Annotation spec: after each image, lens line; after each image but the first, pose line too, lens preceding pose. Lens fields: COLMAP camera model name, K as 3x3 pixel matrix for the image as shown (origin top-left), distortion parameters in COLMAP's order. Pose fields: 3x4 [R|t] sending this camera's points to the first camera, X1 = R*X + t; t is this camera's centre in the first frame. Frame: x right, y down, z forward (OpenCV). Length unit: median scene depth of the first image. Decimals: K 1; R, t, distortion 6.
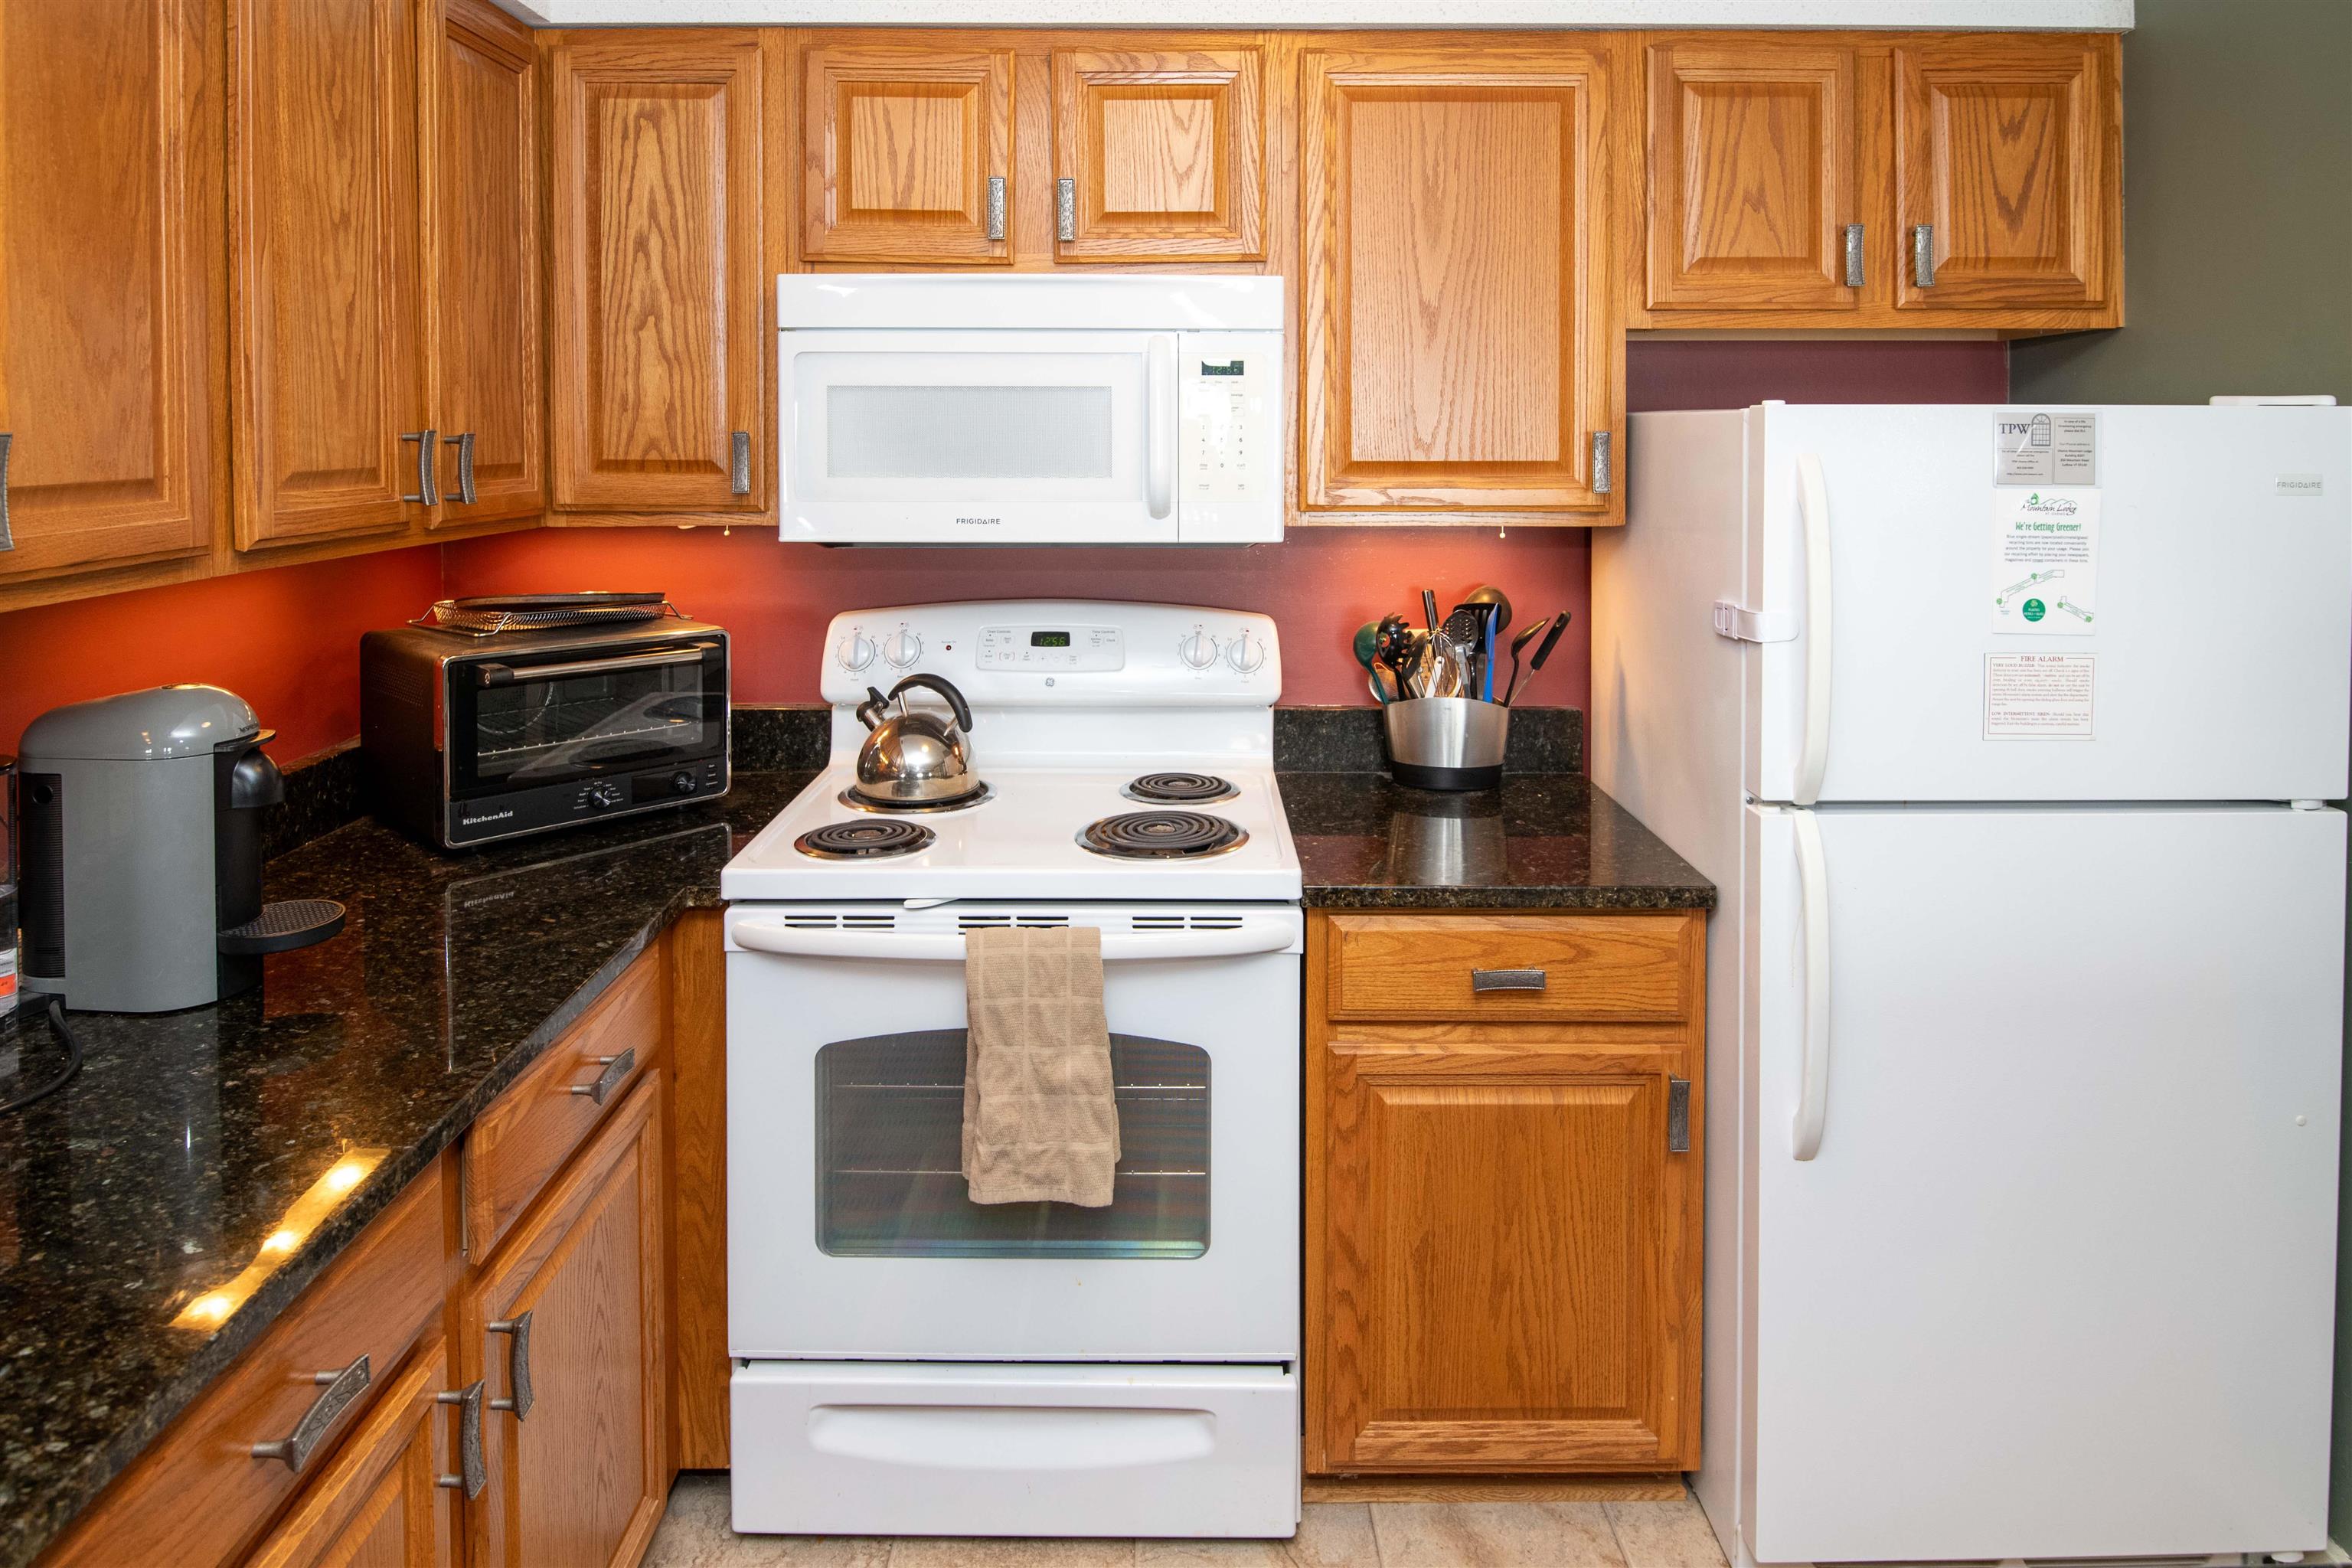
lens RADIAL K [[1413.8, 0, 1167.9], [0, 1413.8, 478.4], [0, 0, 1]] dist [0.000247, 0.000062]
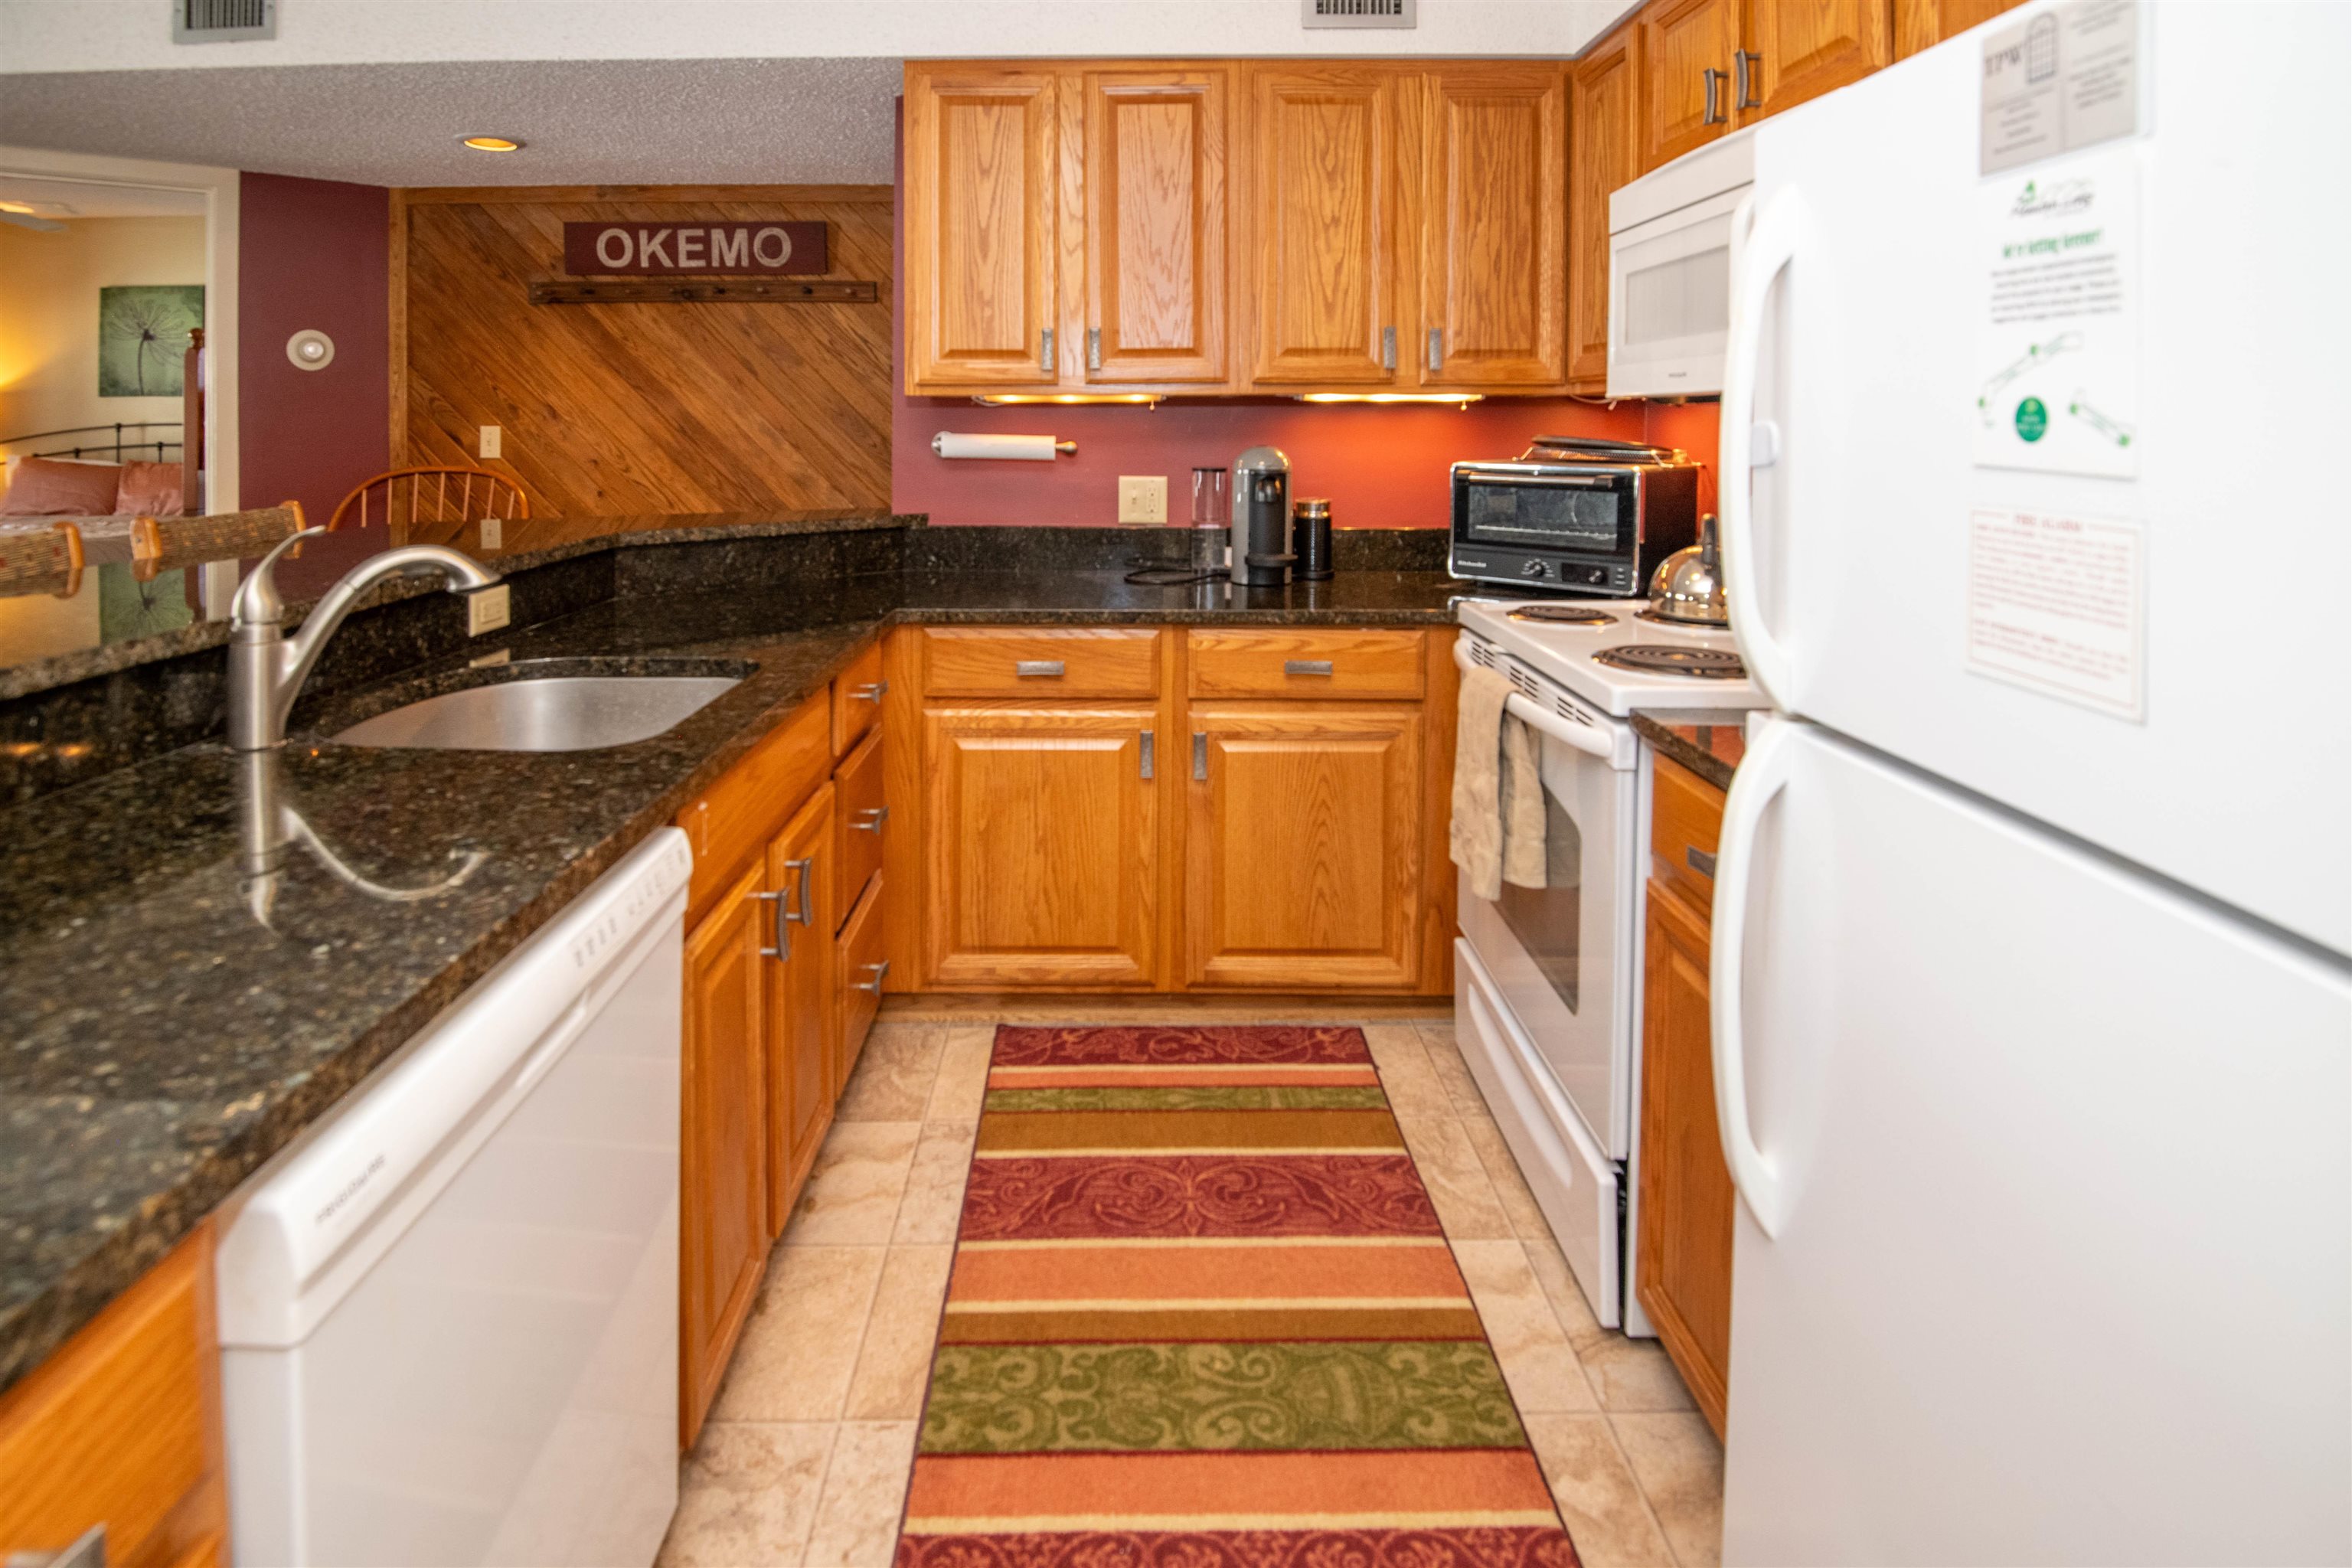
lens RADIAL K [[1160.0, 0, 1119.1], [0, 1160.0, 463.2], [0, 0, 1]] dist [-0.002185, -0.033234]
pose [[-0.003542, 0.034460, -0.999400, 0.899590], [-0.031734, 0.998899, 0.034555, 0.093272], [0.999490, 0.031837, -0.002444, 0.615218]]
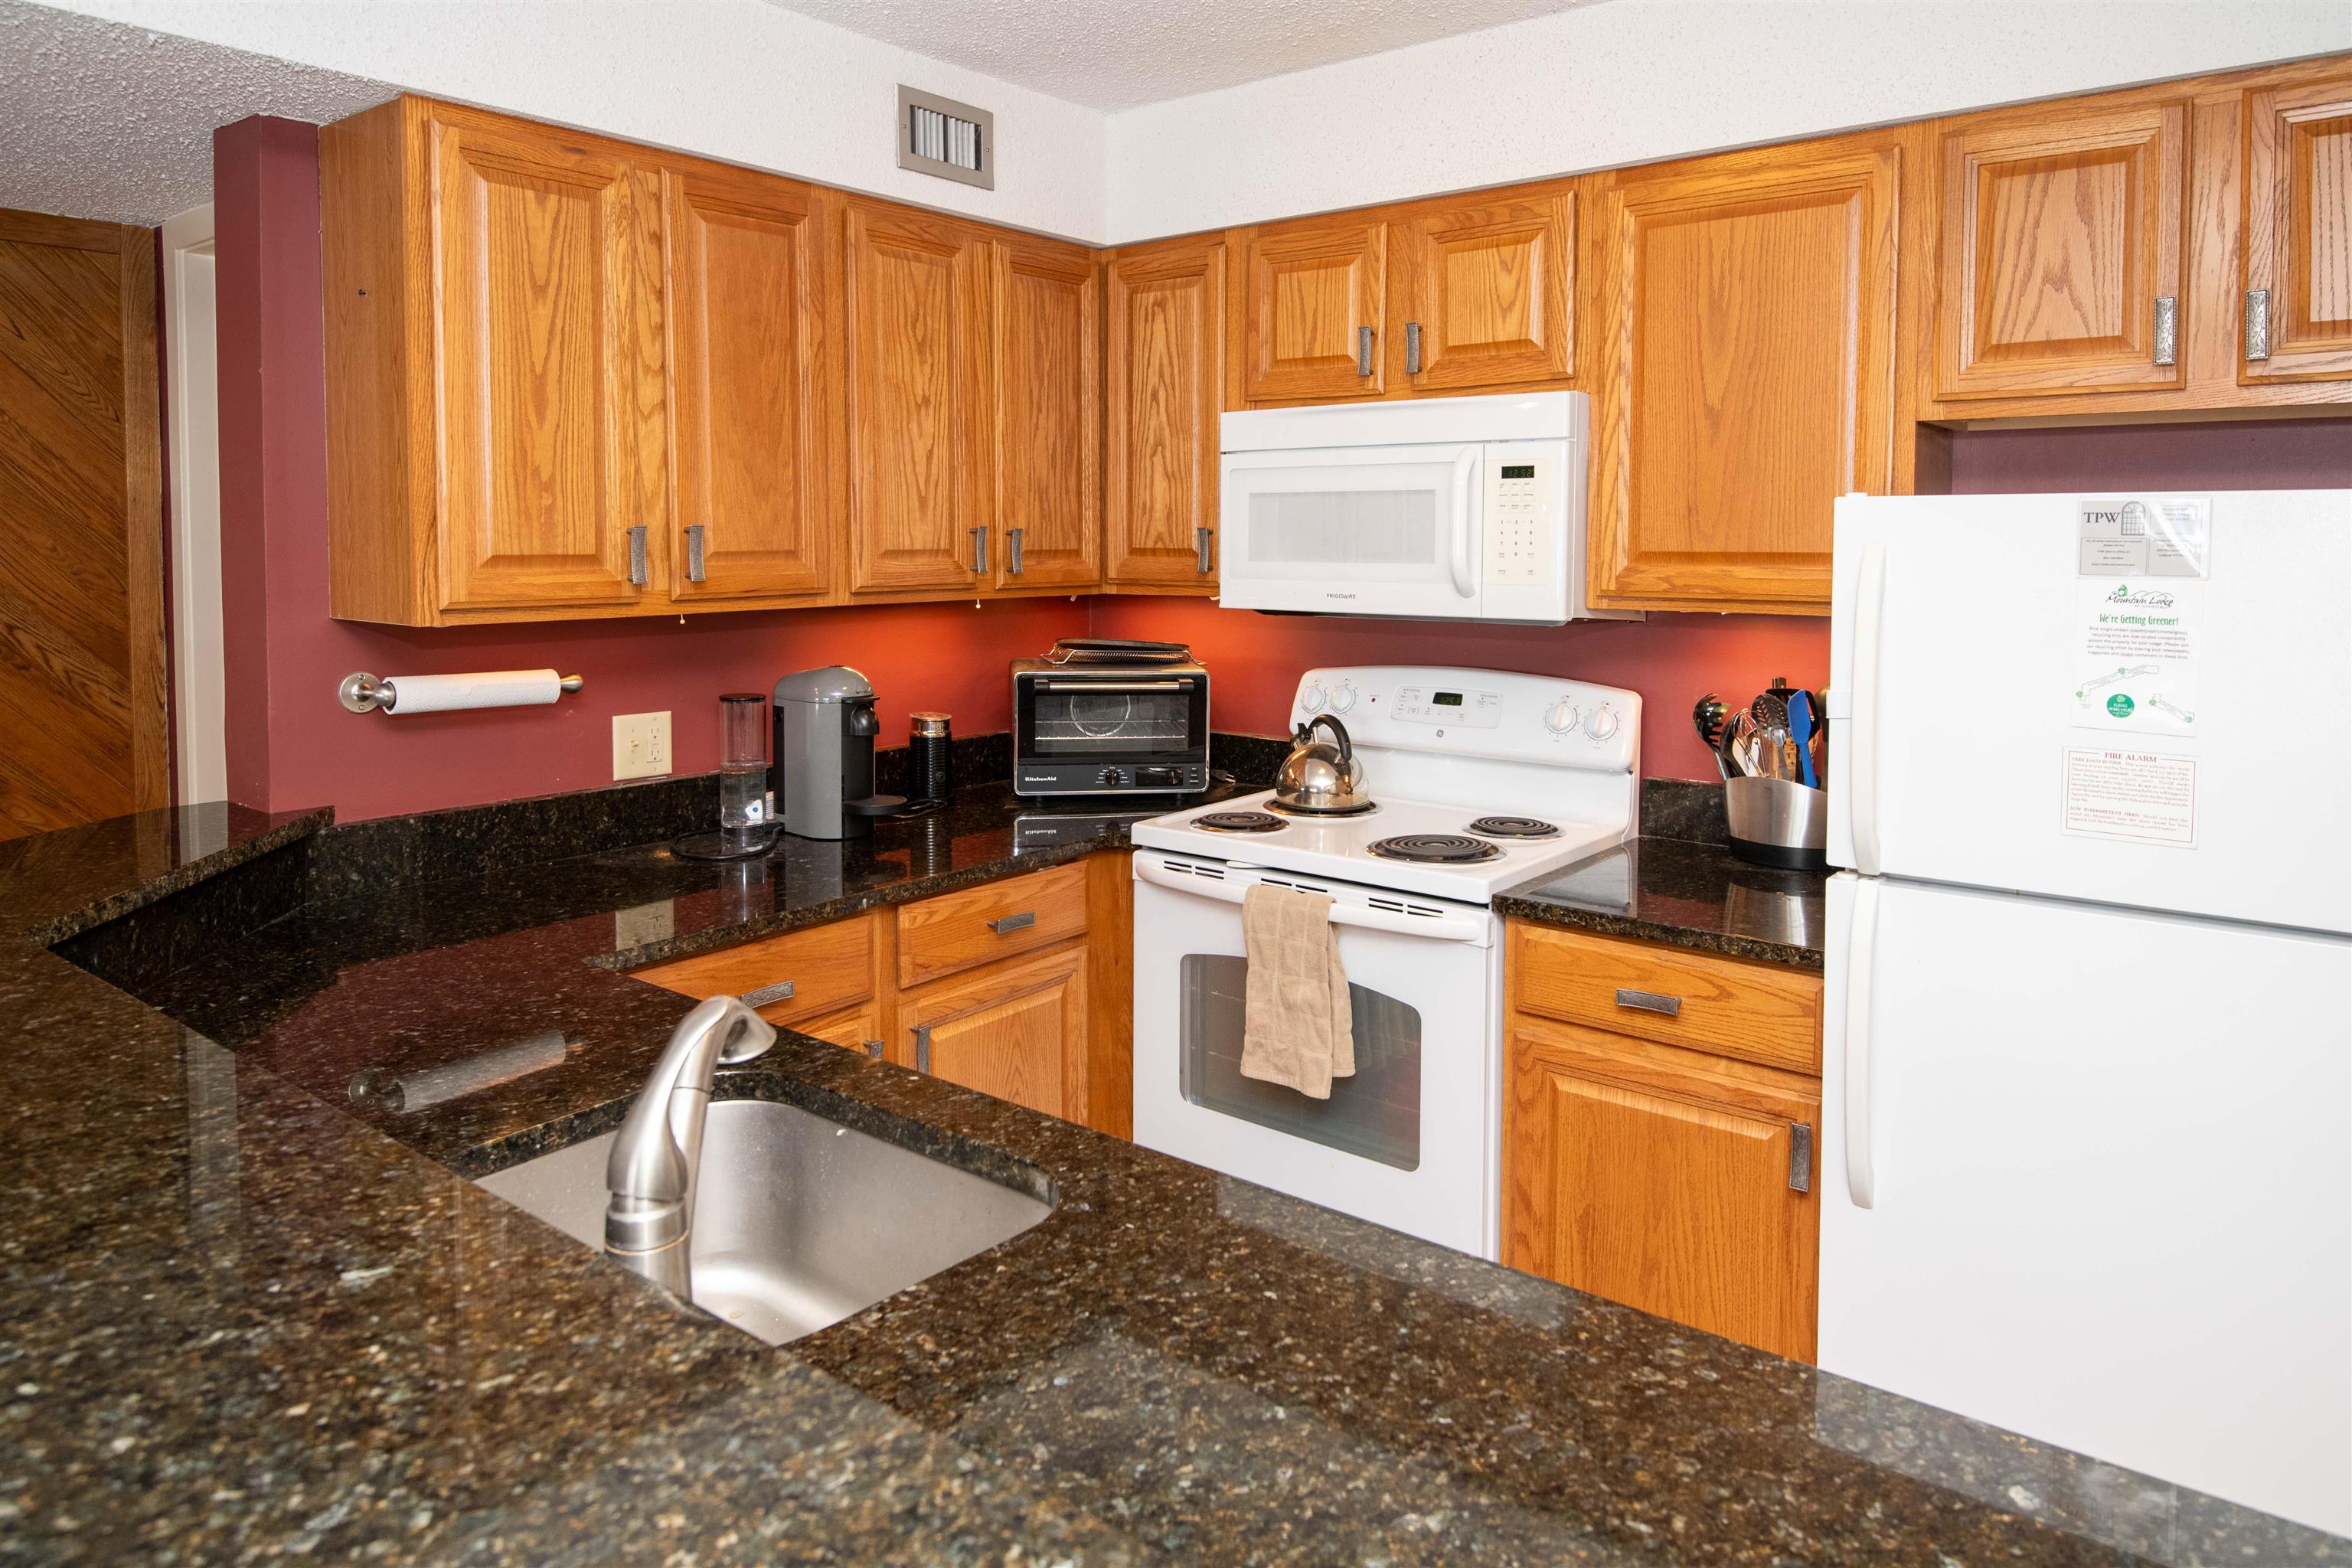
lens RADIAL K [[1477.7, 0, 1187.0], [0, 1477.7, 638.7], [0, 0, 1]] dist [0.002612, -0.003680]
pose [[0.783146, 0.043059, -0.620346, 0.659059], [-0.021492, 0.998878, 0.042201, 0.016625], [0.621467, -0.019717, 0.783192, -0.163886]]
